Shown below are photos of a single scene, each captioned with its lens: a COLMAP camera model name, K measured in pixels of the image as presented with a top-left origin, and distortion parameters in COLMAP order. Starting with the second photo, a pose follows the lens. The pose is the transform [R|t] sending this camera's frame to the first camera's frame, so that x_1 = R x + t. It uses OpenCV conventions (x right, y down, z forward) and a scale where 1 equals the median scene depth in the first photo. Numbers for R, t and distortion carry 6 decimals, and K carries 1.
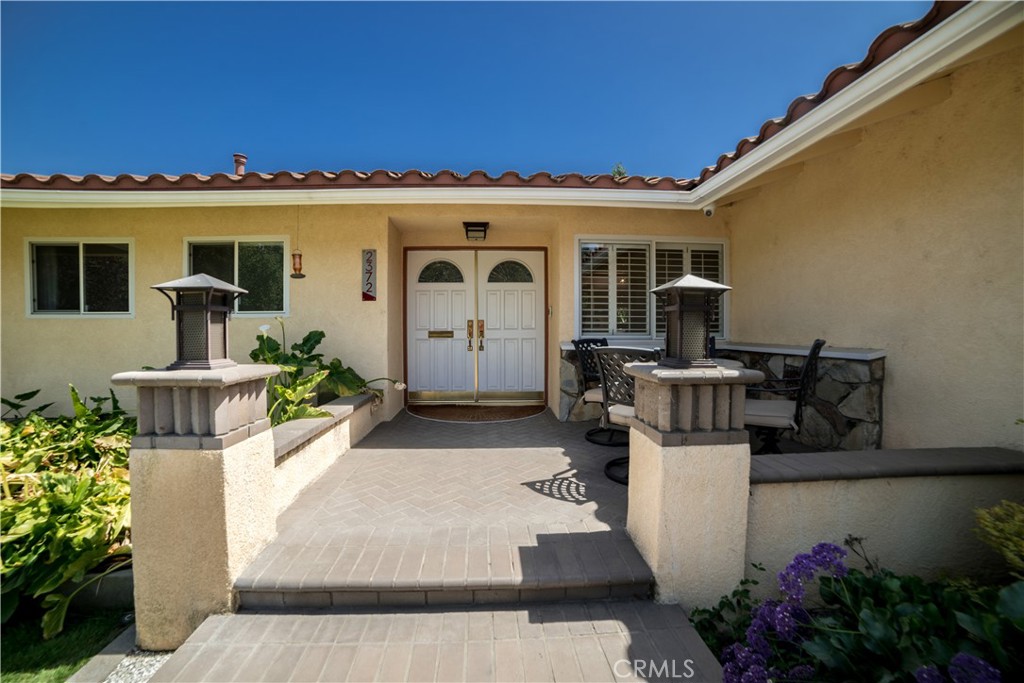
lens RADIAL K [[427.9, 0, 519.4], [0, 427.9, 341.4], [0, 0, 1]] dist [-0.095103, 0.027555]
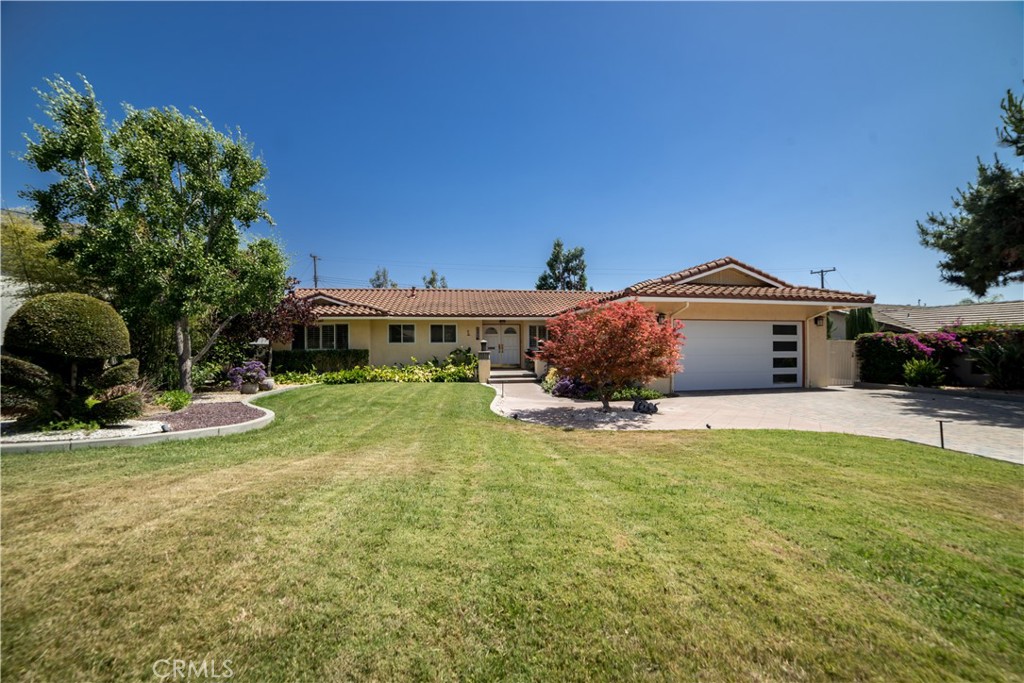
lens RADIAL K [[423.4, 0, 512.0], [0, 423.4, 341.5], [0, 0, 1]] dist [-0.061243, 0.000048]
pose [[0.996312, -0.003253, 0.085748, -0.377985], [0.006501, 0.999271, -0.037620, 0.076179], [-0.085563, 0.038038, 0.995606, -3.090928]]
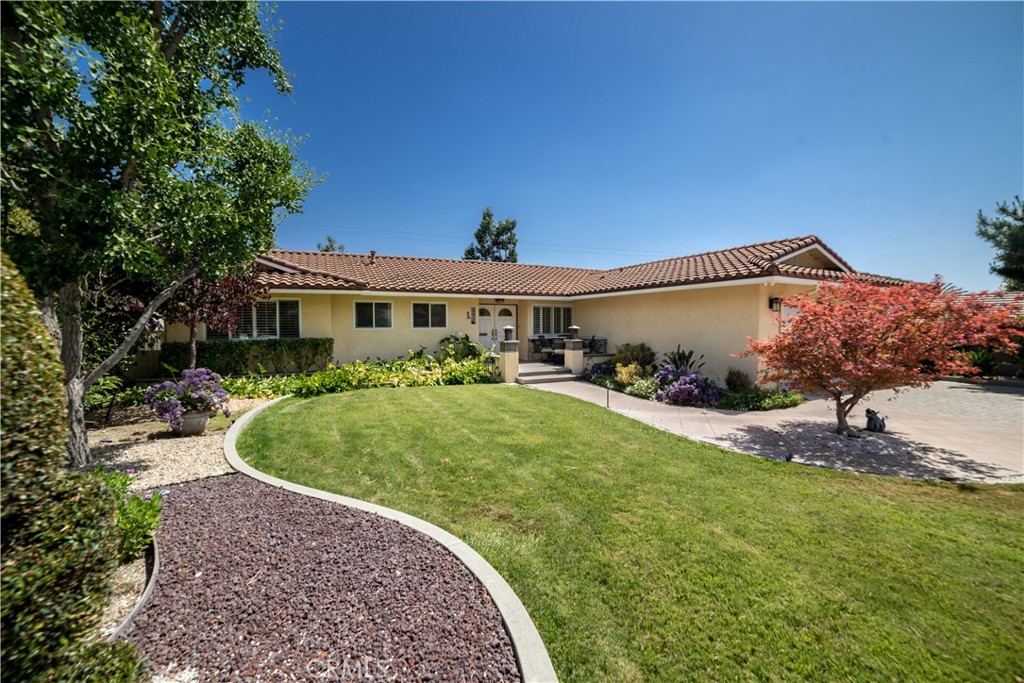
lens RADIAL K [[434.1, 0, 515.5], [0, 434.1, 347.8], [0, 0, 1]] dist [-0.085809, 0.028903]
pose [[0.925831, -0.018892, 0.377466, -1.283259], [0.009535, 0.999600, 0.026640, -0.002472], [-0.377818, -0.021065, 0.925640, -2.095309]]
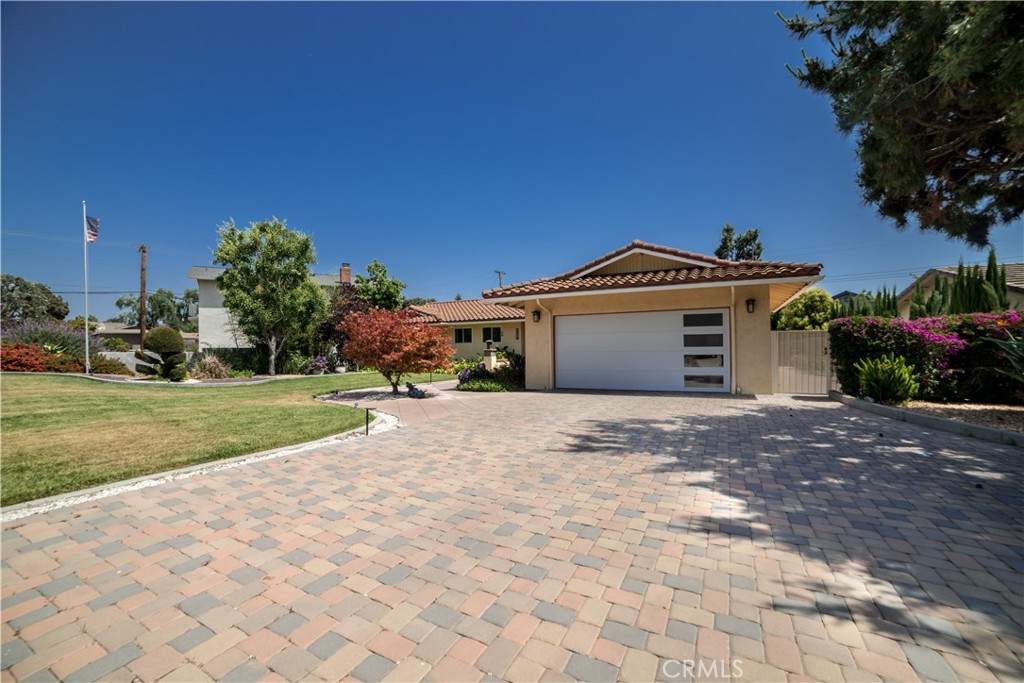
lens RADIAL K [[423.4, 0, 512.0], [0, 423.4, 341.5], [0, 0, 1]] dist [-0.061243, 0.000048]
pose [[0.852038, -0.020037, -0.523096, 2.007481], [-0.002667, 0.999088, -0.042614, 0.122330], [0.523473, 0.037704, 0.851207, -2.958860]]
